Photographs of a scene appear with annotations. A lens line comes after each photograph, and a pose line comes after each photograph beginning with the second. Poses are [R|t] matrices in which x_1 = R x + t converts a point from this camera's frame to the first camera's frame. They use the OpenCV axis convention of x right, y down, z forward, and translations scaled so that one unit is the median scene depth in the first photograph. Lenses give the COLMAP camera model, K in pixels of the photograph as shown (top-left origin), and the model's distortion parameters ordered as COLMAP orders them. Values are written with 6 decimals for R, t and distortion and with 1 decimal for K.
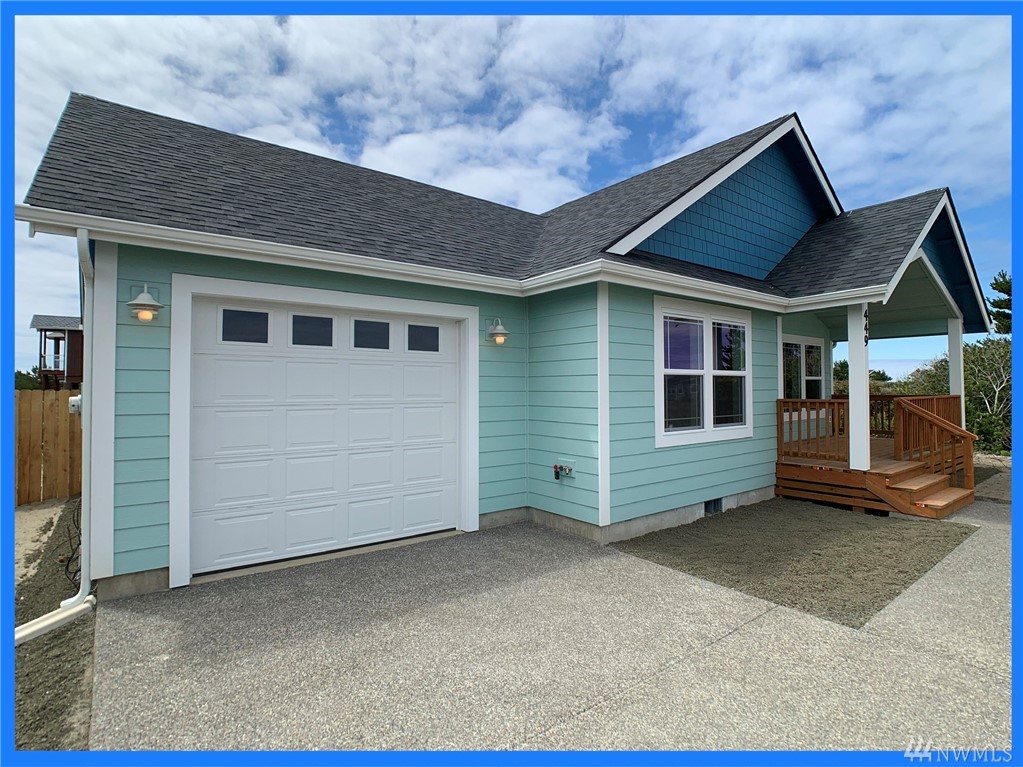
lens RADIAL K [[527.5, 0, 506.8], [0, 527.5, 377.4], [0, 0, 1]] dist [-0.056209, 0.025297]
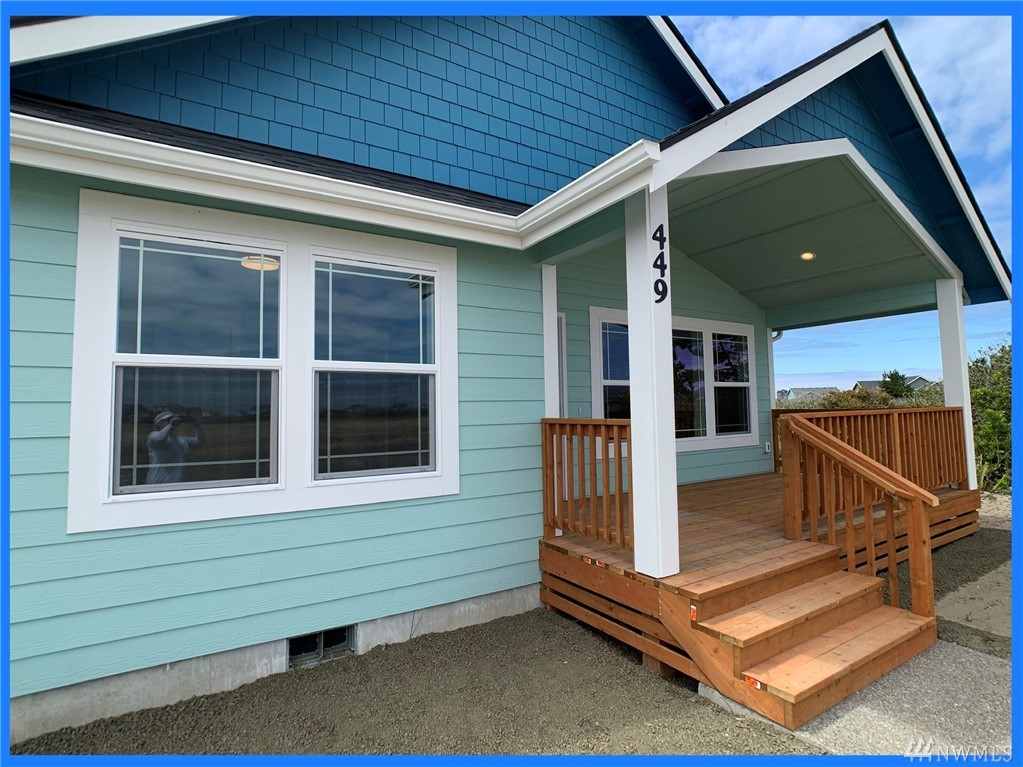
lens RADIAL K [[527.5, 0, 506.8], [0, 527.5, 377.4], [0, 0, 1]] dist [-0.056209, 0.025297]
pose [[0.995682, -0.017018, -0.091256, 0.606549], [0.013519, 0.999154, -0.038831, 0.022867], [0.091840, 0.037429, 0.995070, 0.531040]]
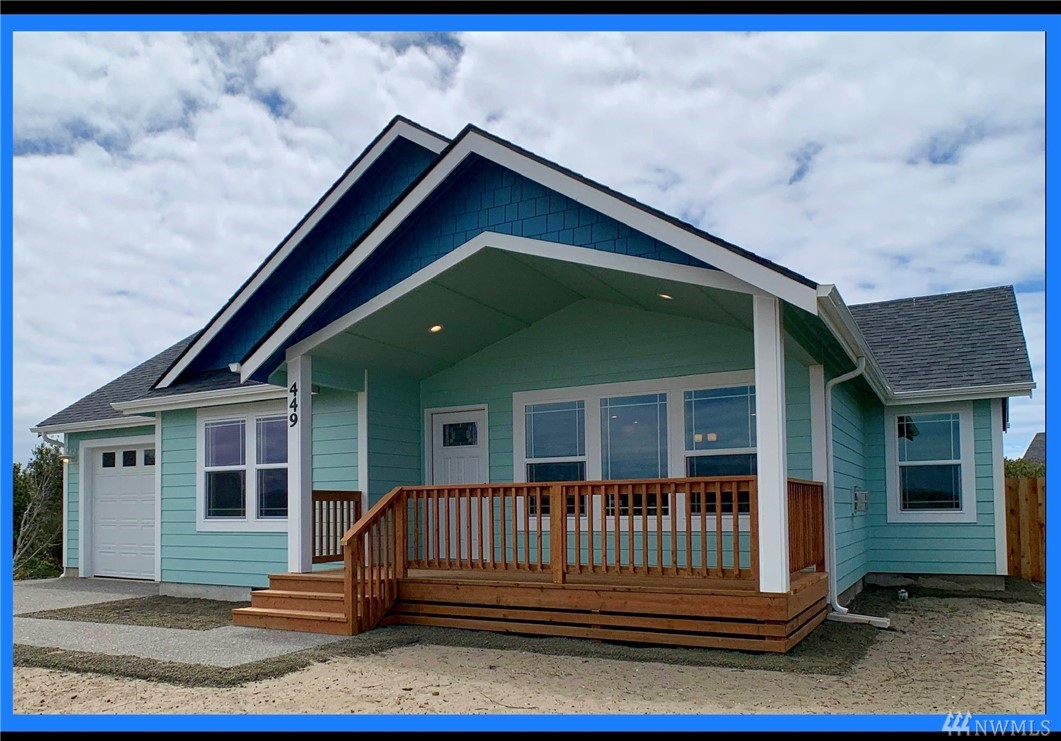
lens RADIAL K [[810.5, 0, 462.6], [0, 810.5, 470.3], [0, 0, 1]] dist [-0.029297, -0.007940]
pose [[0.368560, -0.045352, -0.928497, 2.039398], [0.027598, 0.998903, -0.037836, 0.070191], [0.929194, -0.011680, 0.369408, 0.773586]]
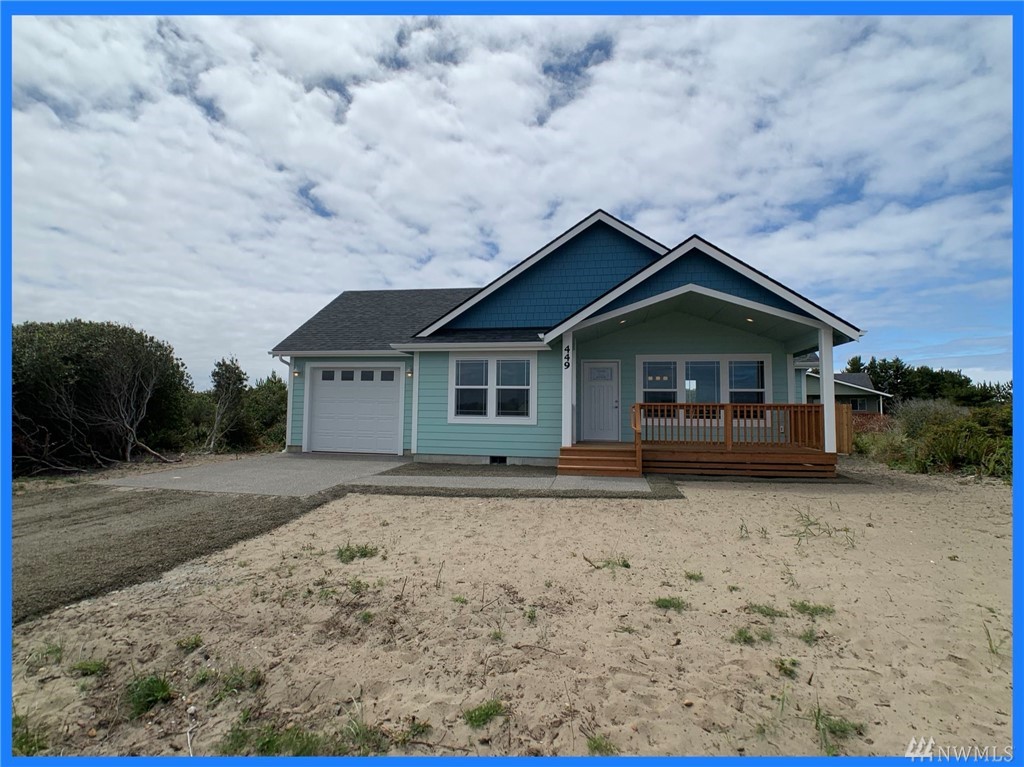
lens RADIAL K [[522.0, 0, 511.1], [0, 522.0, 372.5], [0, 0, 1]] dist [-0.002305, -0.000562]
pose [[0.670356, -0.041630, -0.740871, 1.786100], [0.000673, 0.998459, -0.055495, 0.040850], [0.742040, 0.036703, 0.669350, -0.204184]]
